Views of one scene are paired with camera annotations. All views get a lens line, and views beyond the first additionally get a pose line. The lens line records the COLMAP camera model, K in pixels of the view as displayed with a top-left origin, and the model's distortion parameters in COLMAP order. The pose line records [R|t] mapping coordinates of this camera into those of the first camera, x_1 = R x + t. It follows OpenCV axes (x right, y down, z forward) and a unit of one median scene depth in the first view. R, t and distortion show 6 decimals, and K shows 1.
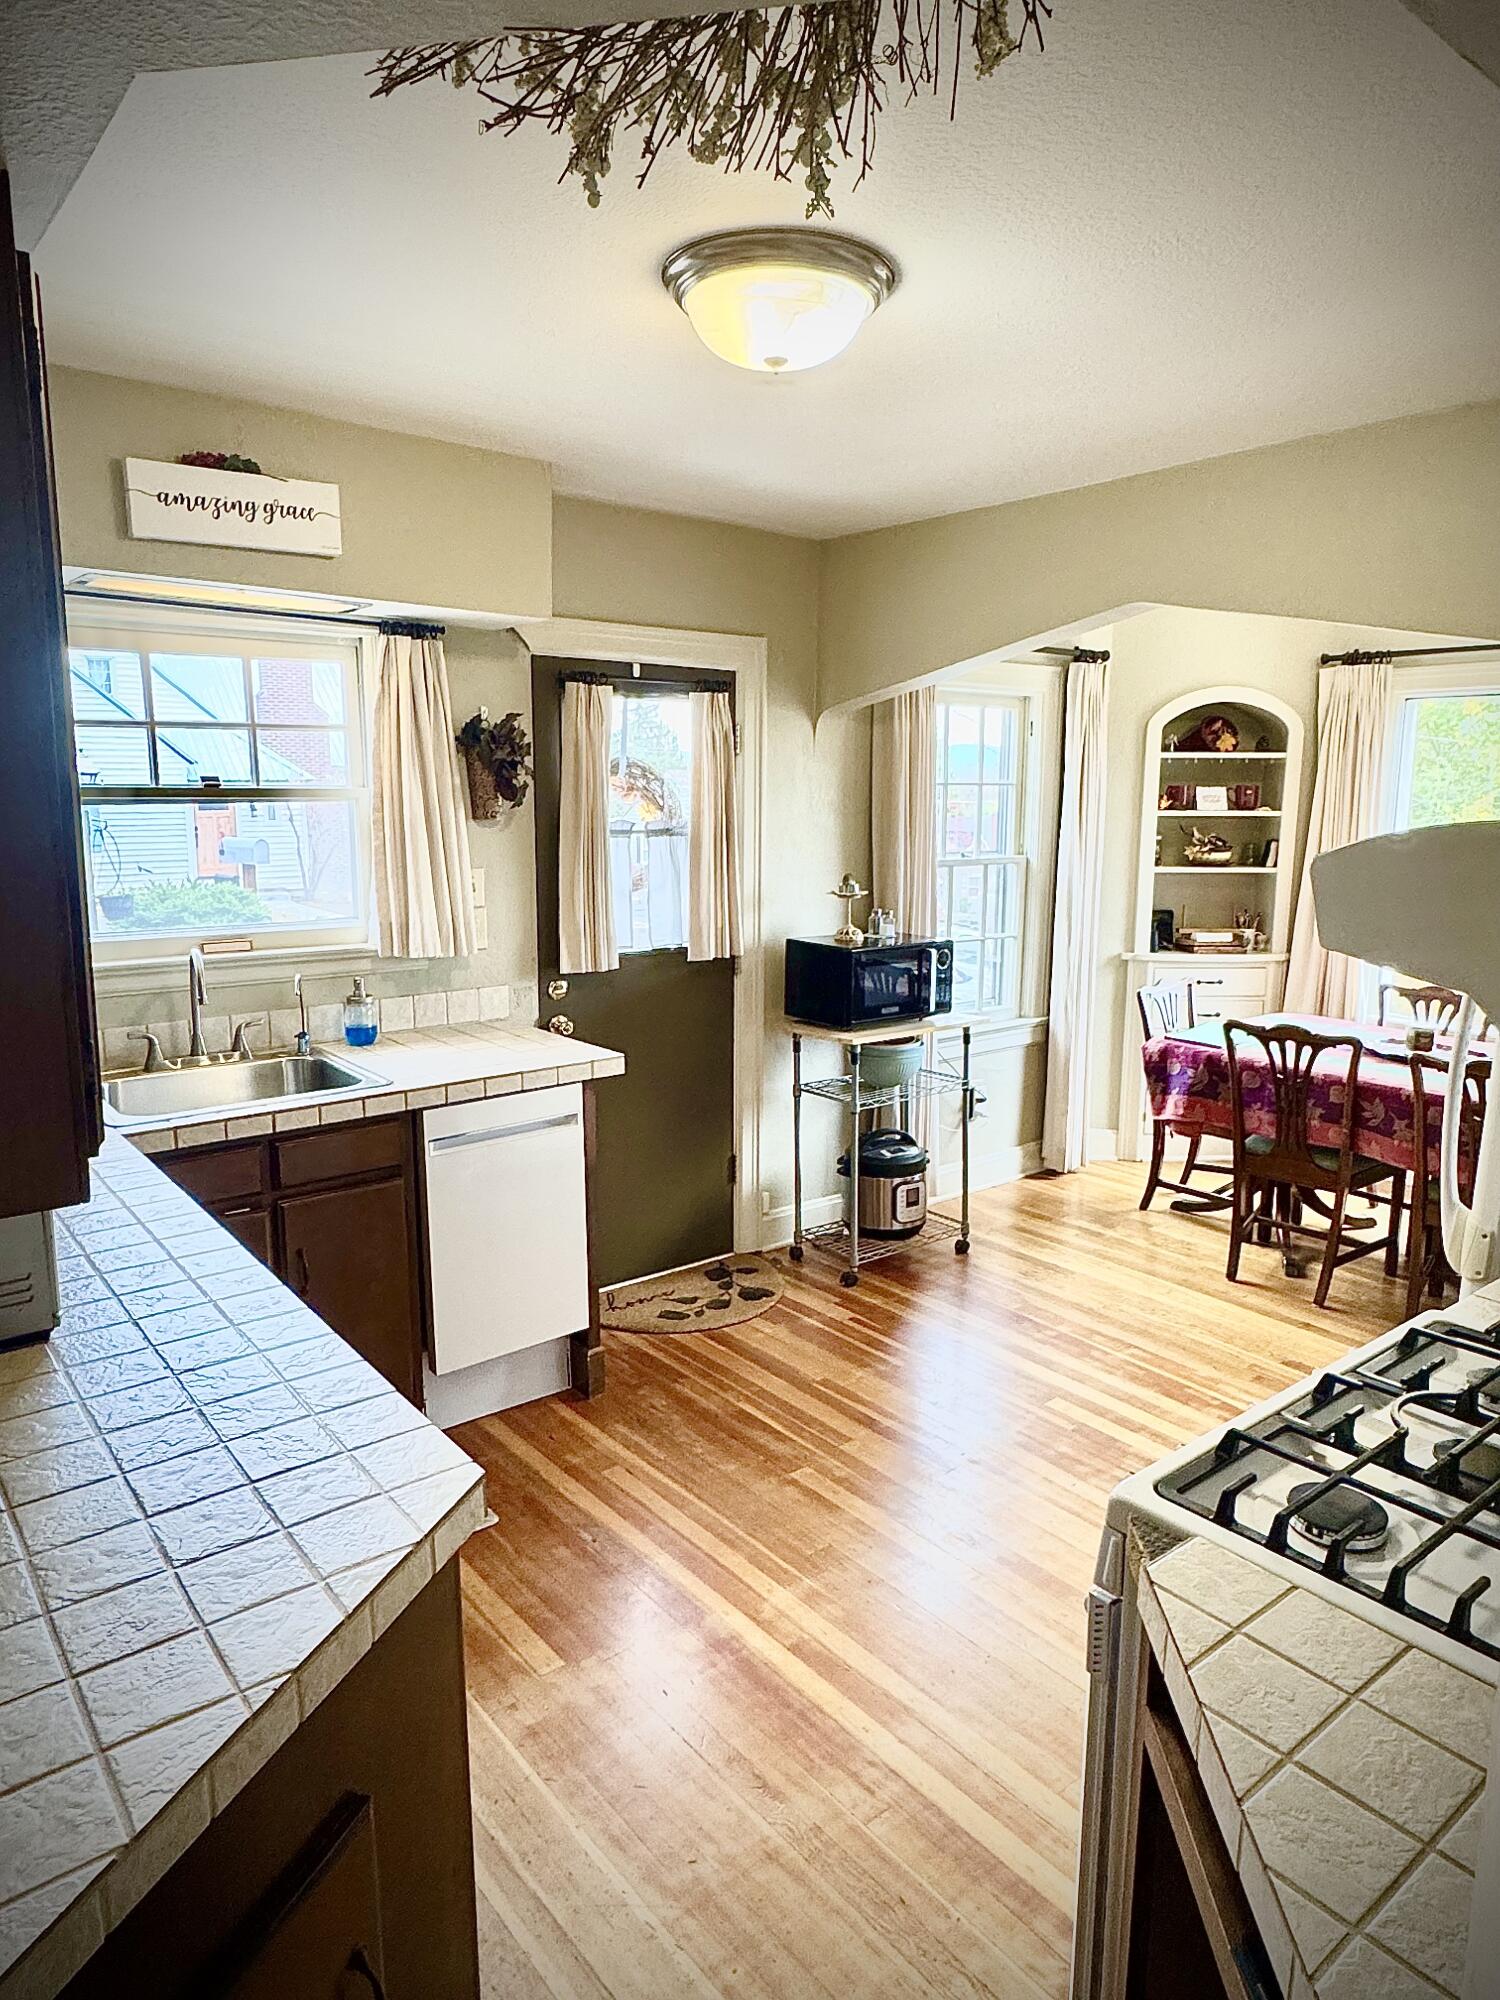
lens RADIAL K [[1271.3, 0, 763.0], [0, 1271.3, 999.8], [0, 0, 1]] dist [-0.005270, 0.003957]
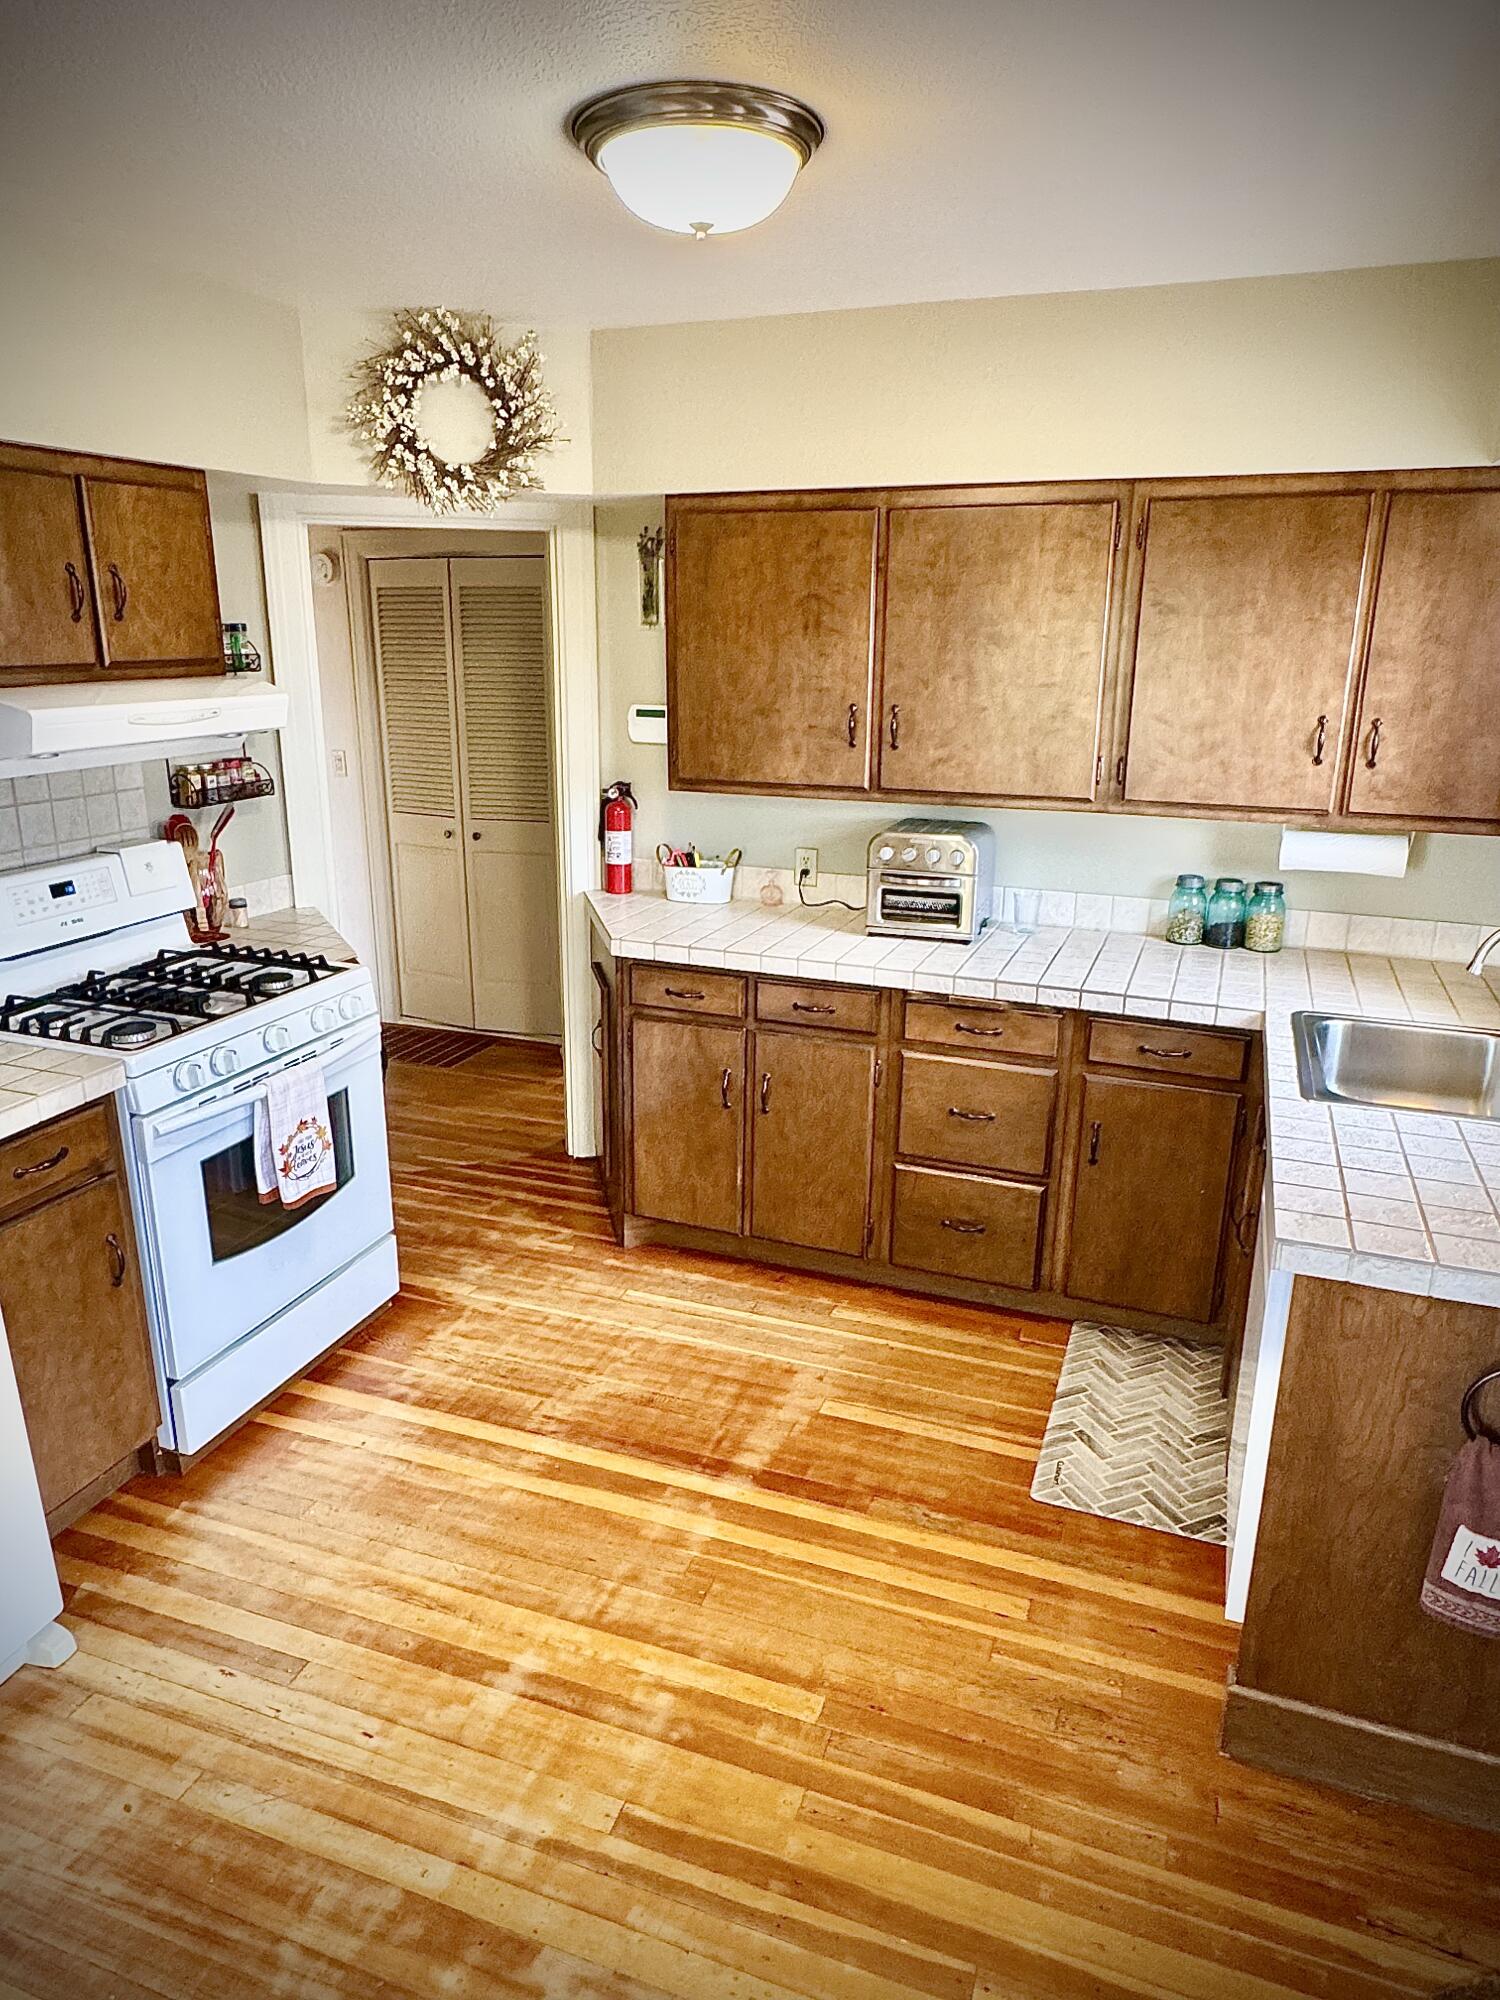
lens RADIAL K [[1271.3, 0, 752.2], [0, 1271.3, 999.0], [0, 0, 1]] dist [-0.005270, 0.003957]
pose [[-0.862577, 0.129558, -0.489056, 0.327319], [-0.099685, 0.904183, 0.415350, -0.248707], [0.496008, 0.407023, -0.767012, 1.275116]]
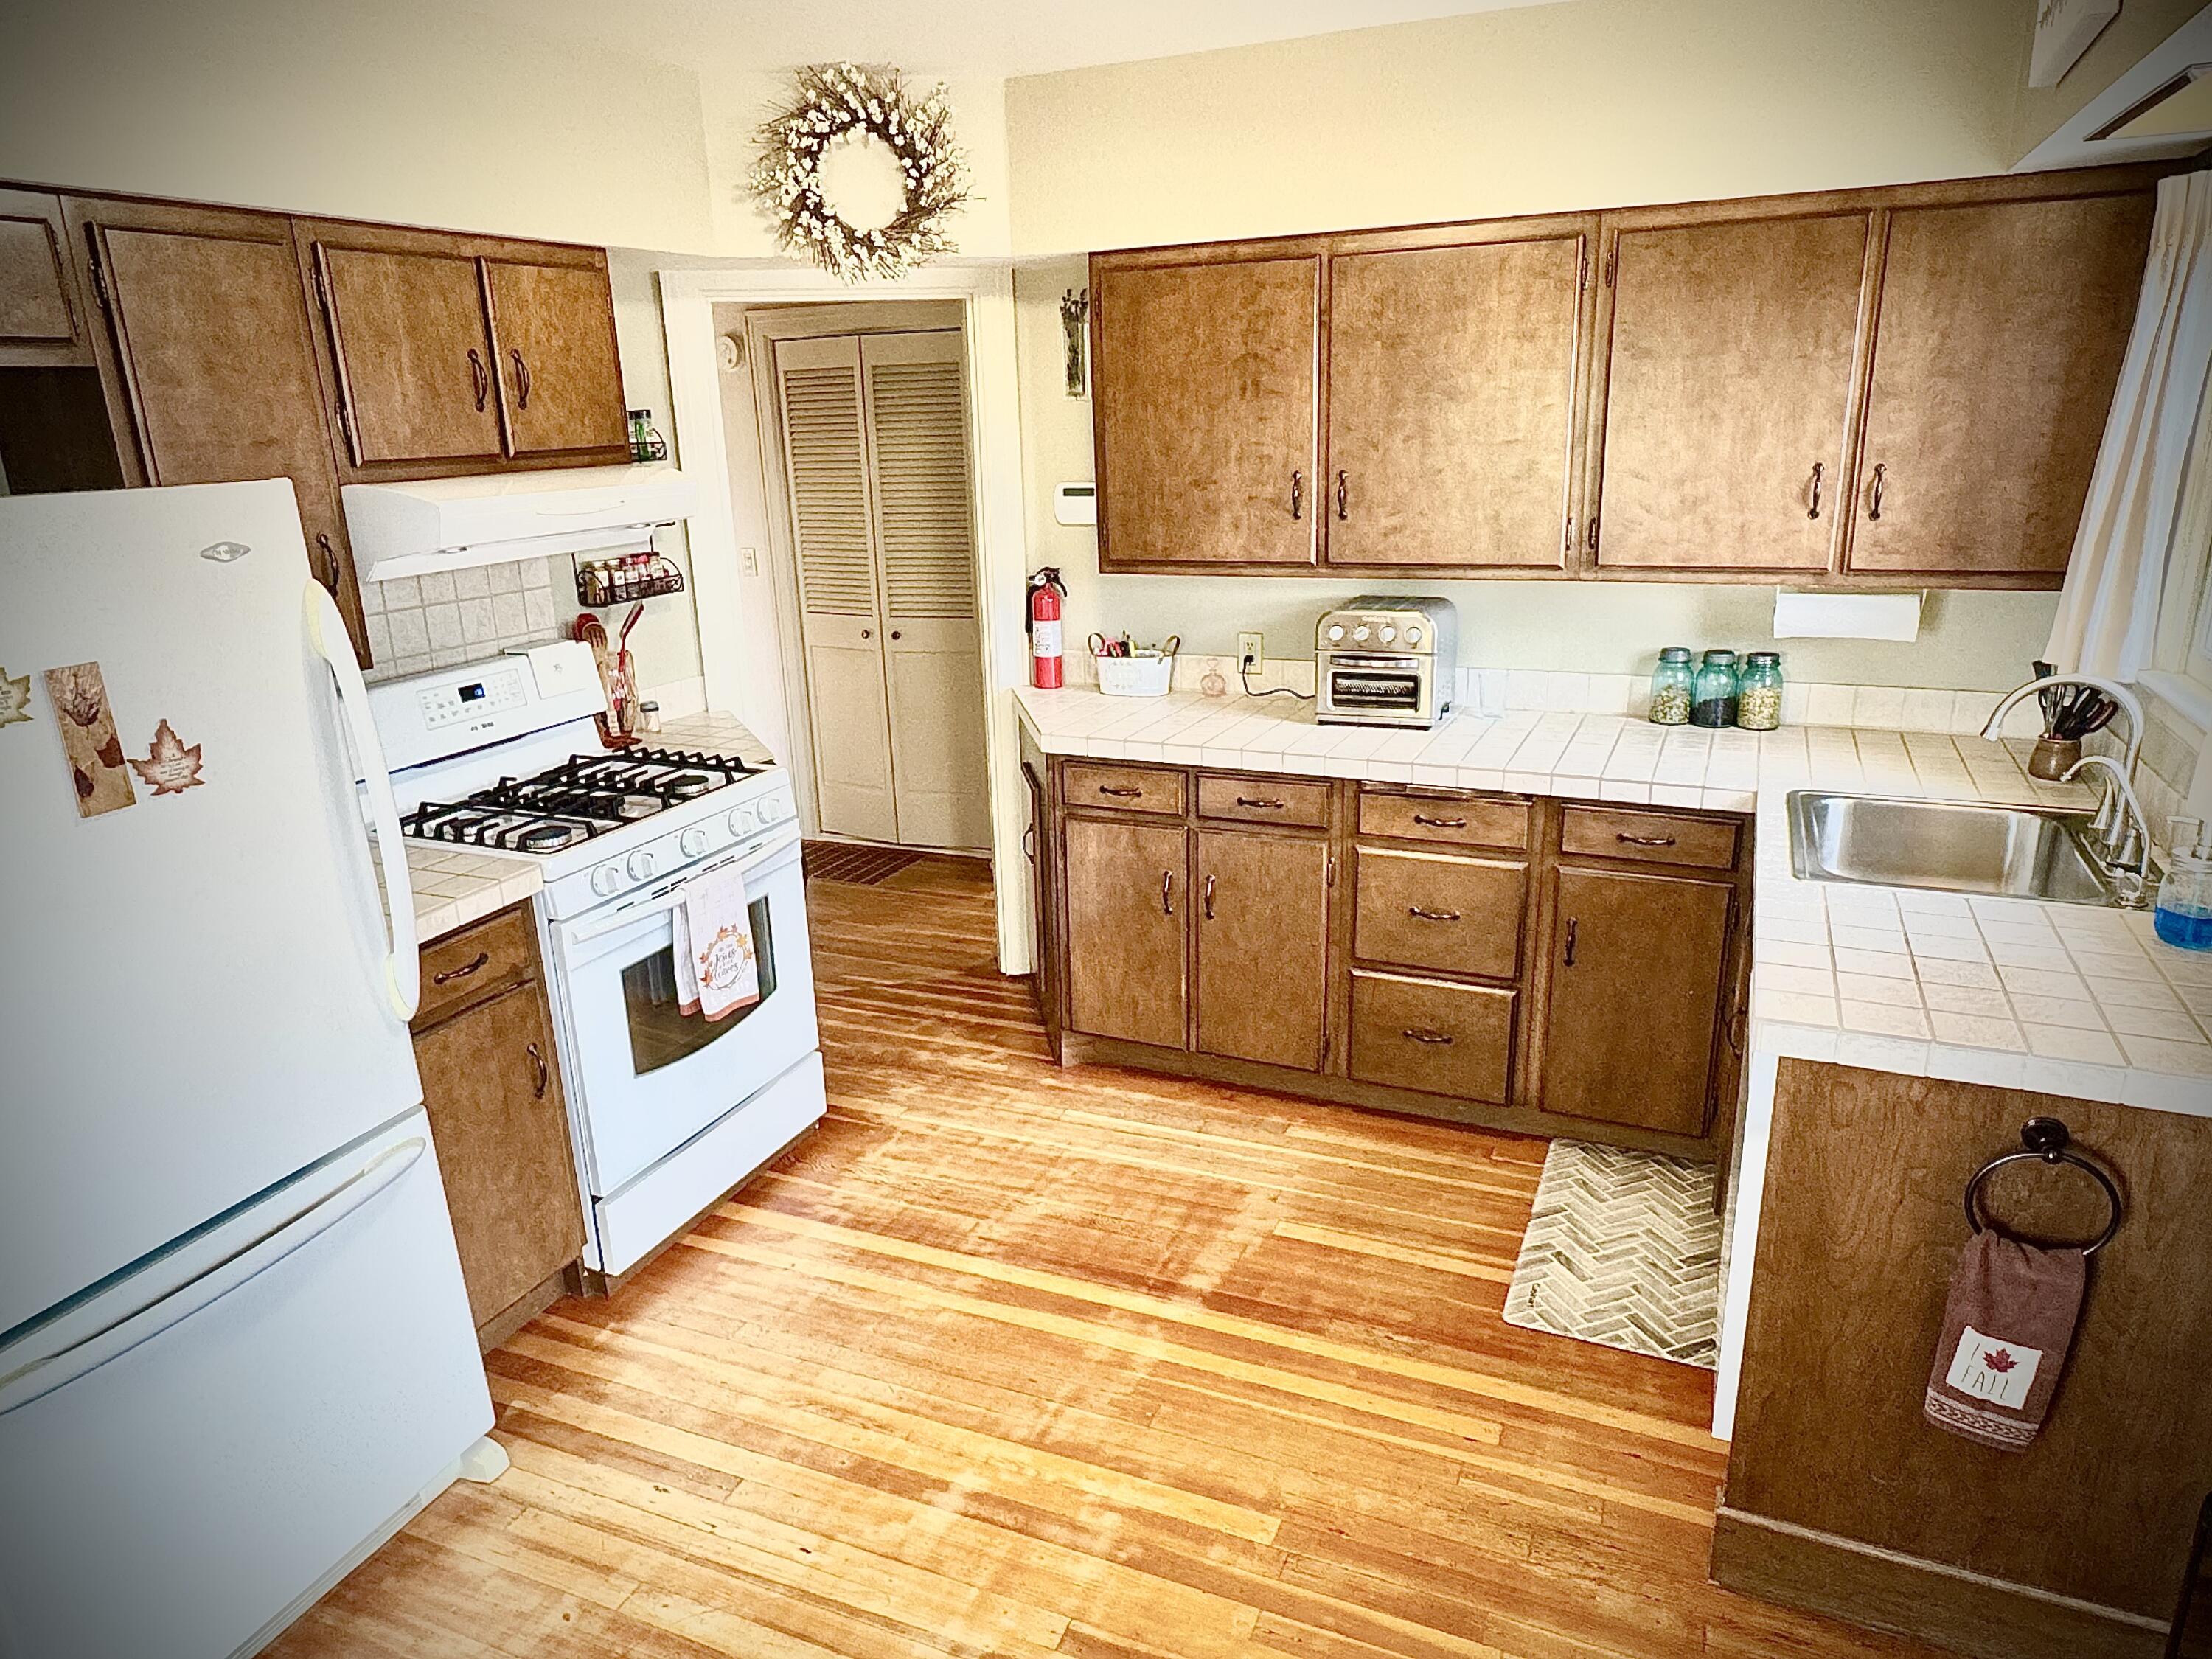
lens RADIAL K [[1406.1, 0, 1110.6], [0, 1406.1, 840.3], [0, 0, 1]] dist [-0.005270, 0.003957]
pose [[-0.889612, 0.153204, -0.430255, 0.338766], [-0.054173, 0.900013, 0.432484, -0.243743], [0.453493, 0.408051, -0.792363, 1.307914]]
